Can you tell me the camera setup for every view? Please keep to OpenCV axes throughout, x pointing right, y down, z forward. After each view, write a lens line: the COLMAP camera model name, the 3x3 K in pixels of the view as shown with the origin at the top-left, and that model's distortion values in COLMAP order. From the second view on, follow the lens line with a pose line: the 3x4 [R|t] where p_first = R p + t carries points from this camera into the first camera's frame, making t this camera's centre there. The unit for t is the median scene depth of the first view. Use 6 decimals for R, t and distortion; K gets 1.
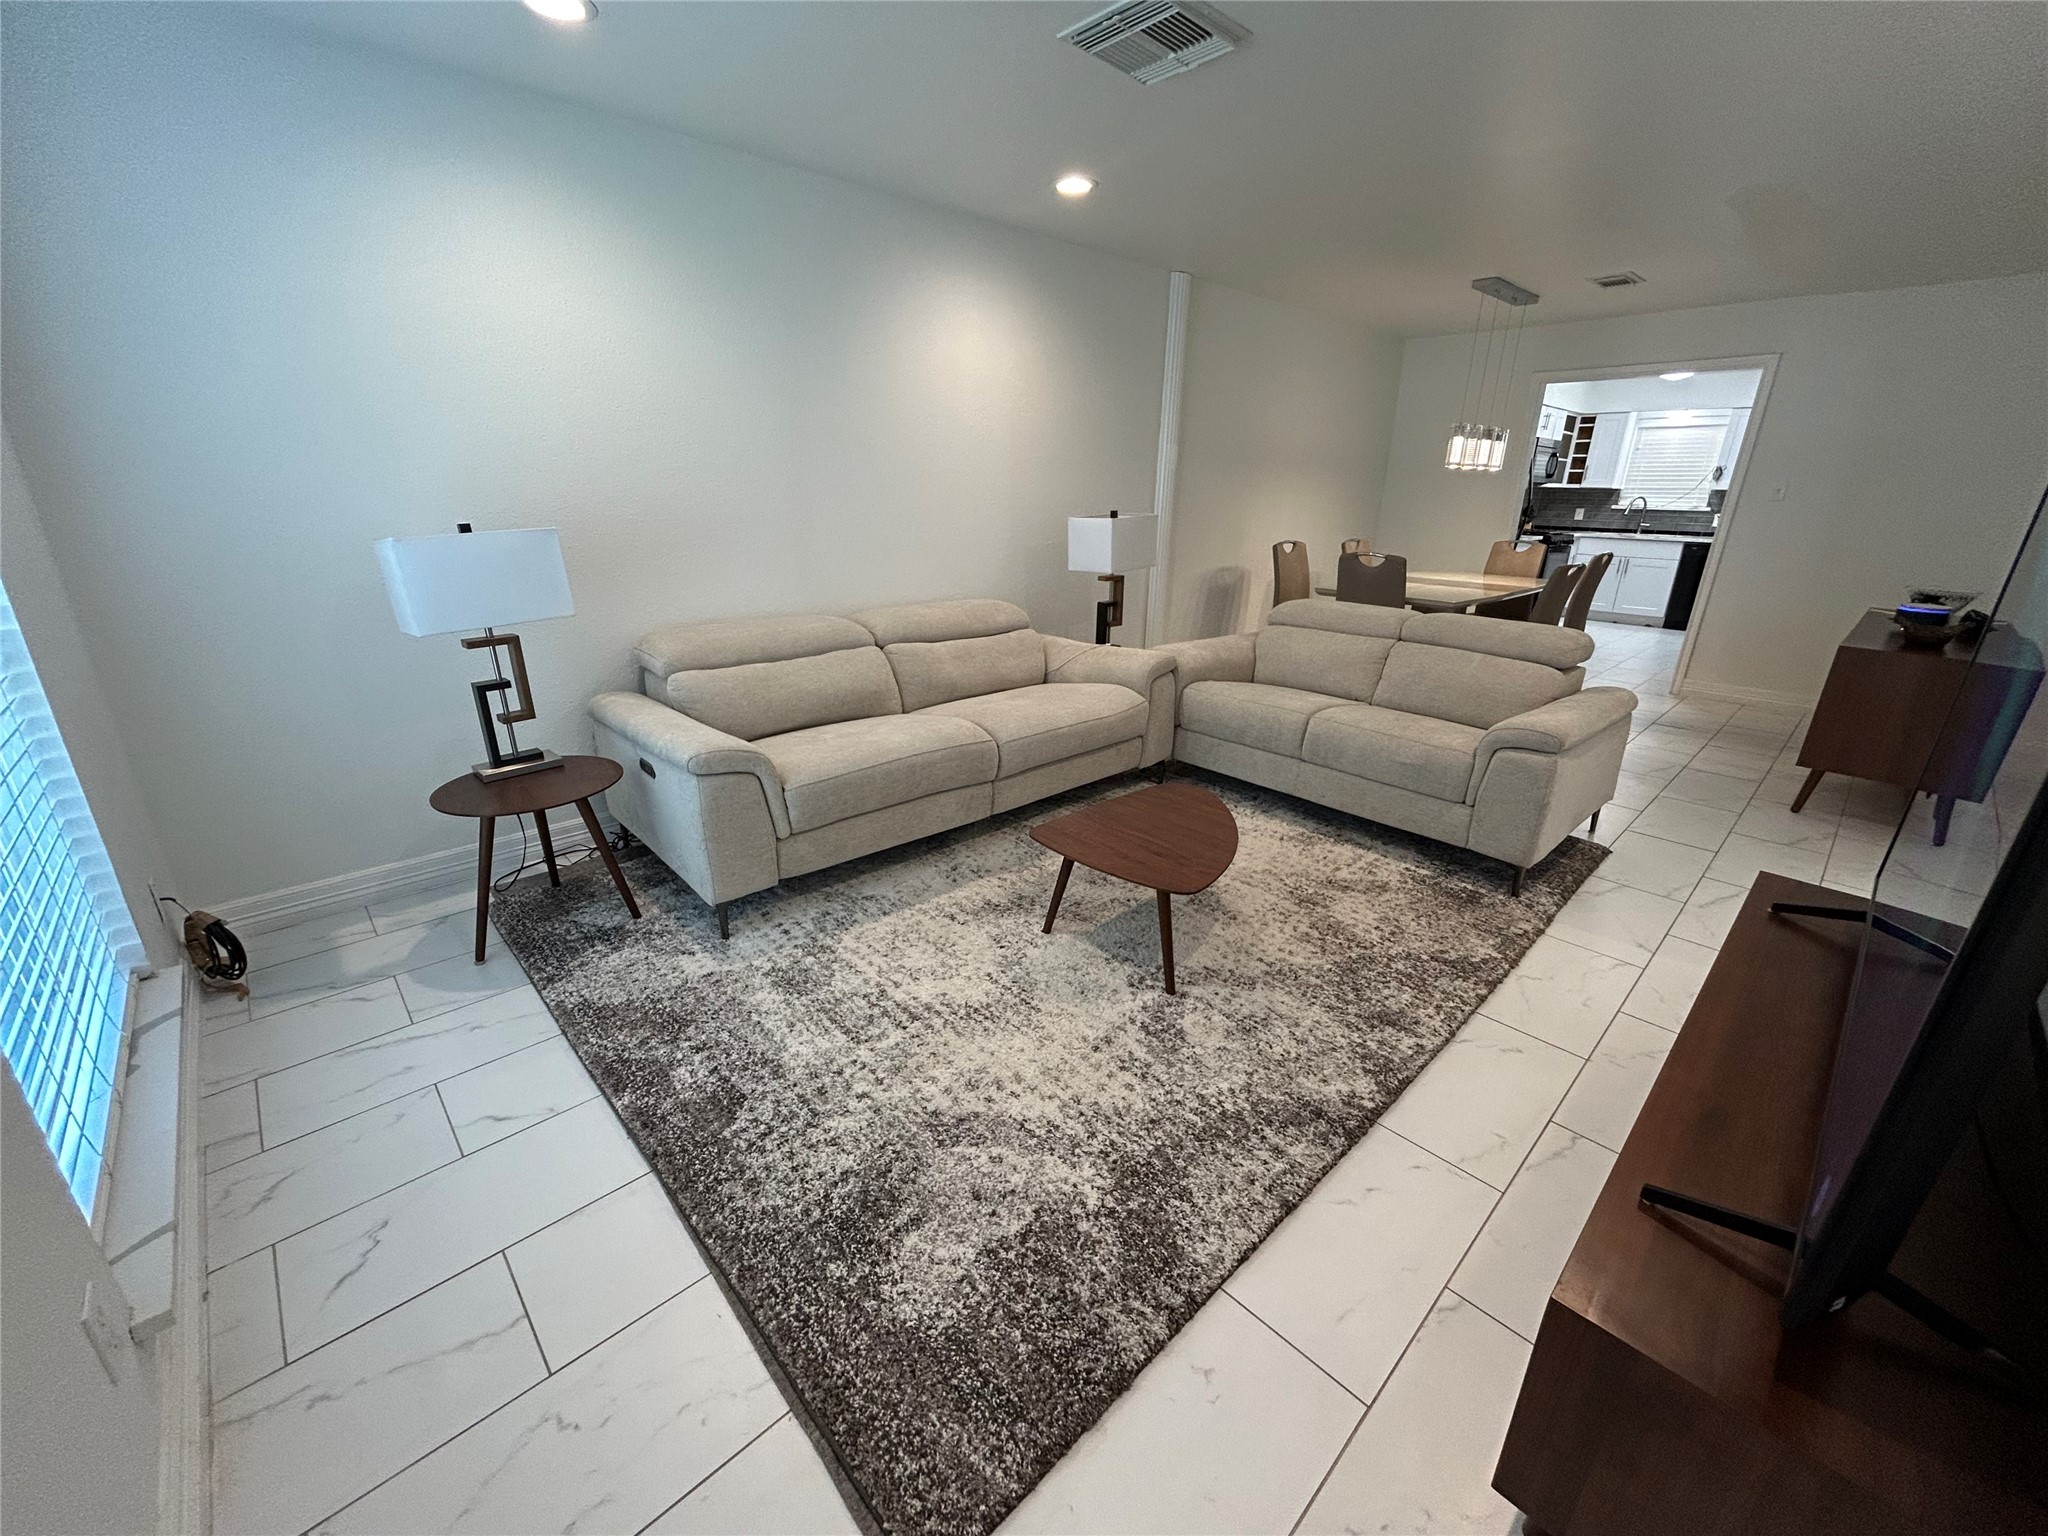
lens RADIAL K [[823.9, 0, 1024.0], [0, 823.9, 768.0], [0, 0, 1]] dist [0.001145, -0.000341]
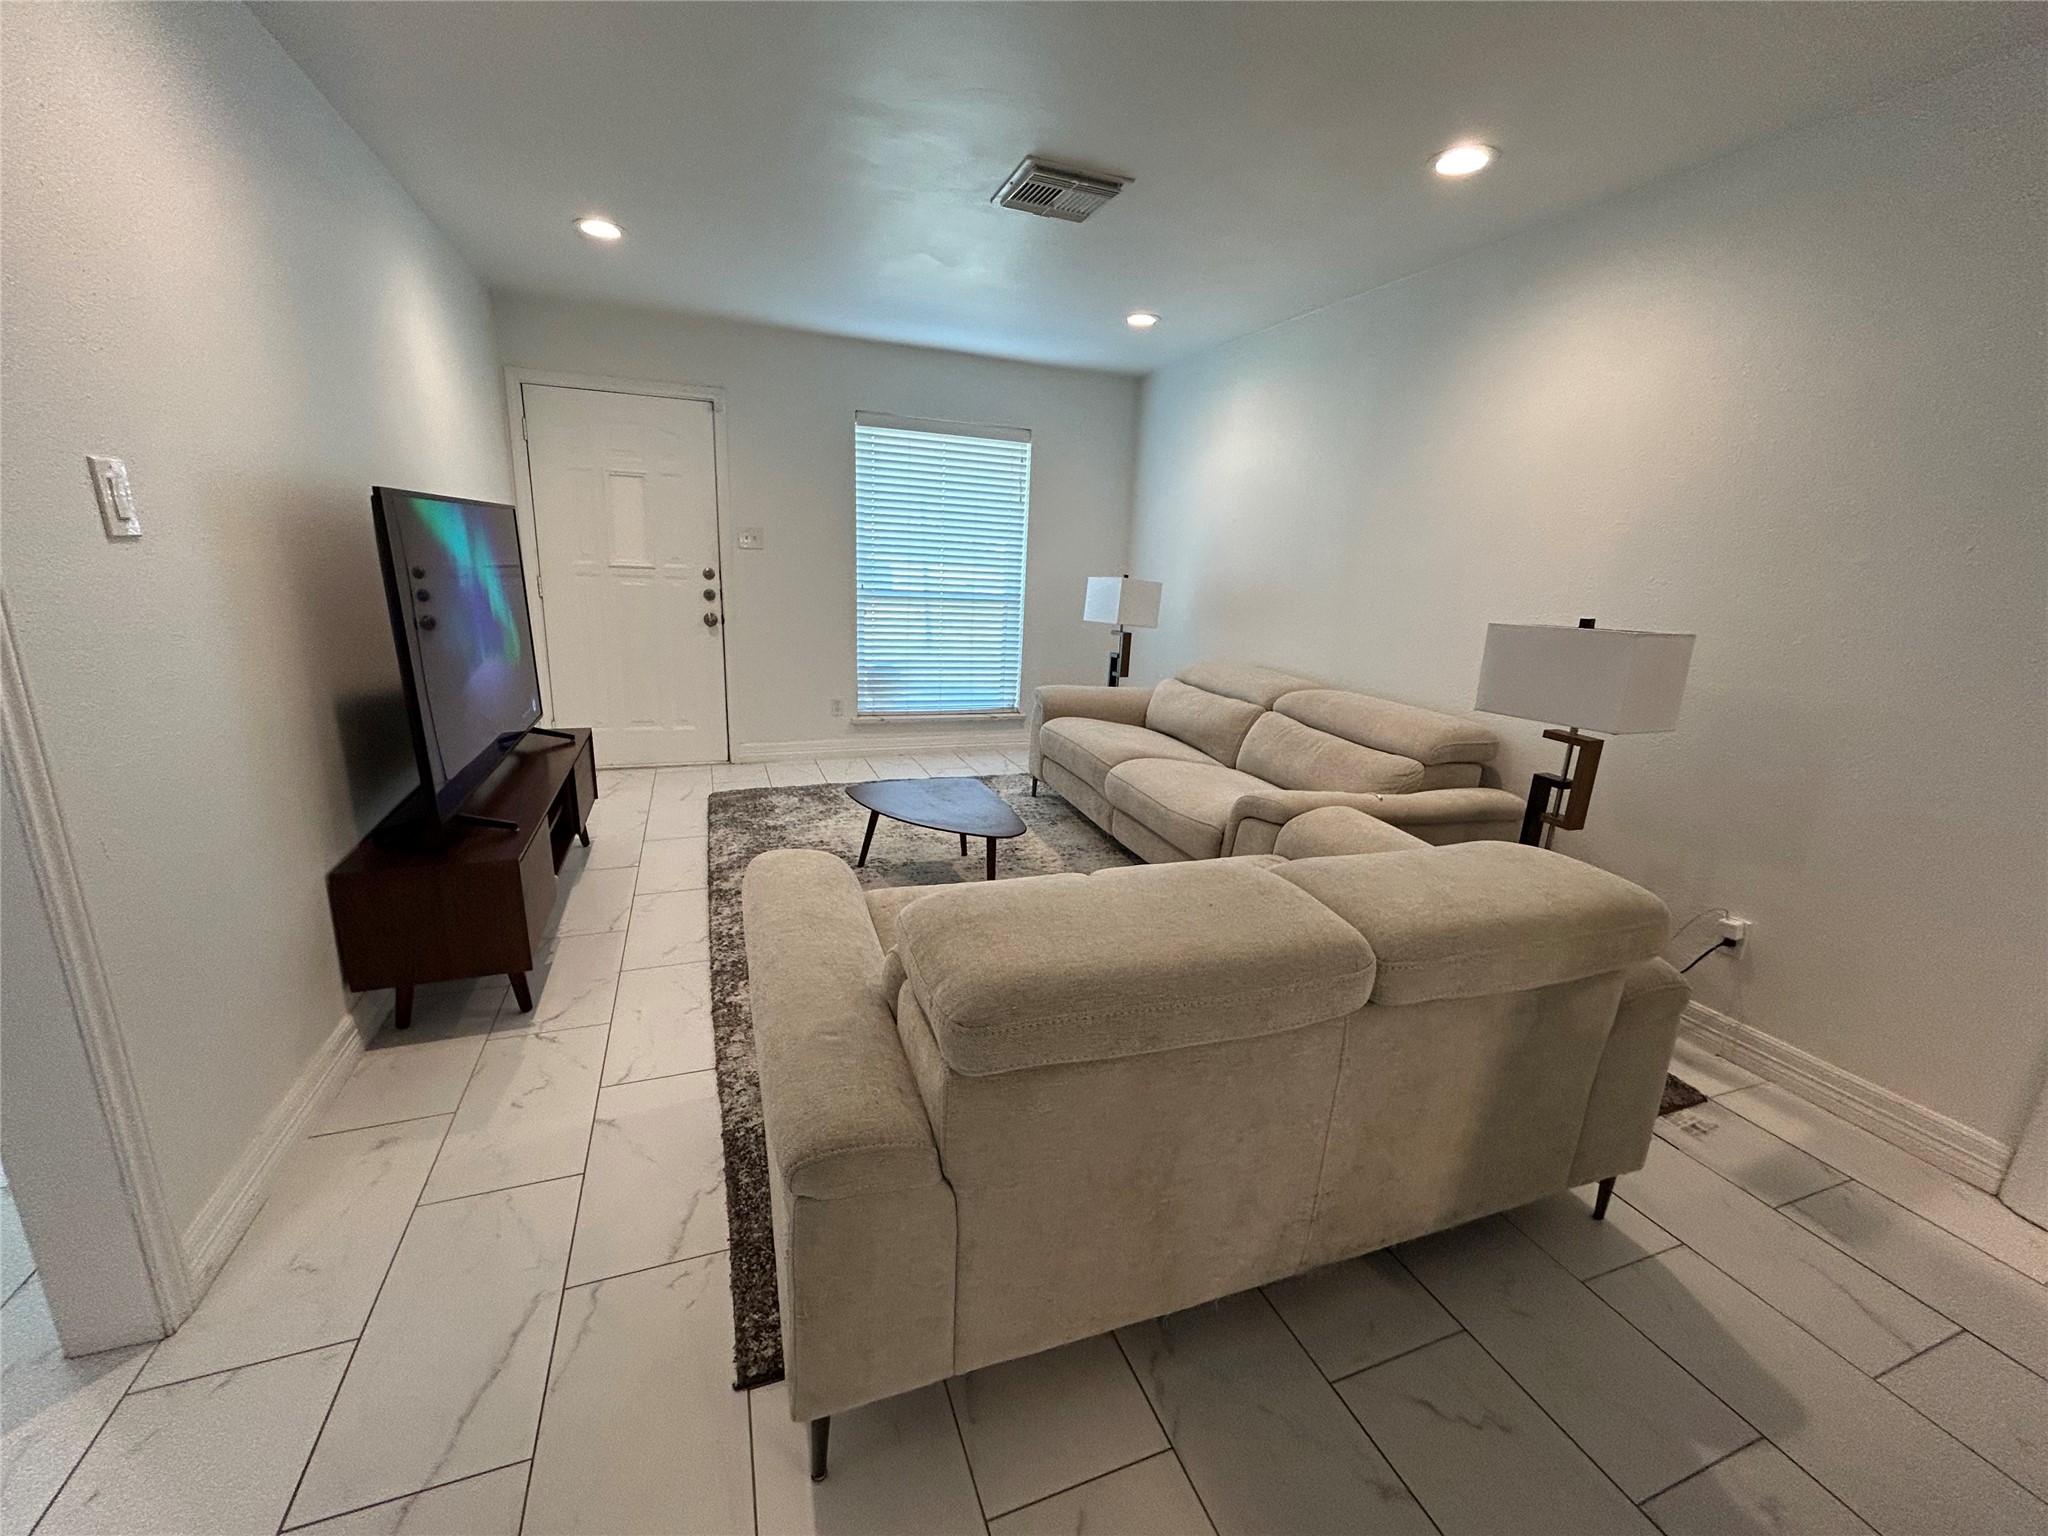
lens RADIAL K [[823.9, 0, 1024.0], [0, 823.9, 768.0], [0, 0, 1]] dist [0.001145, -0.000341]
pose [[-0.374111, 0.176077, -0.910515, 1.117279], [-0.378611, 0.867264, 0.323276, -0.373839], [0.846578, 0.465672, -0.257789, 1.252241]]
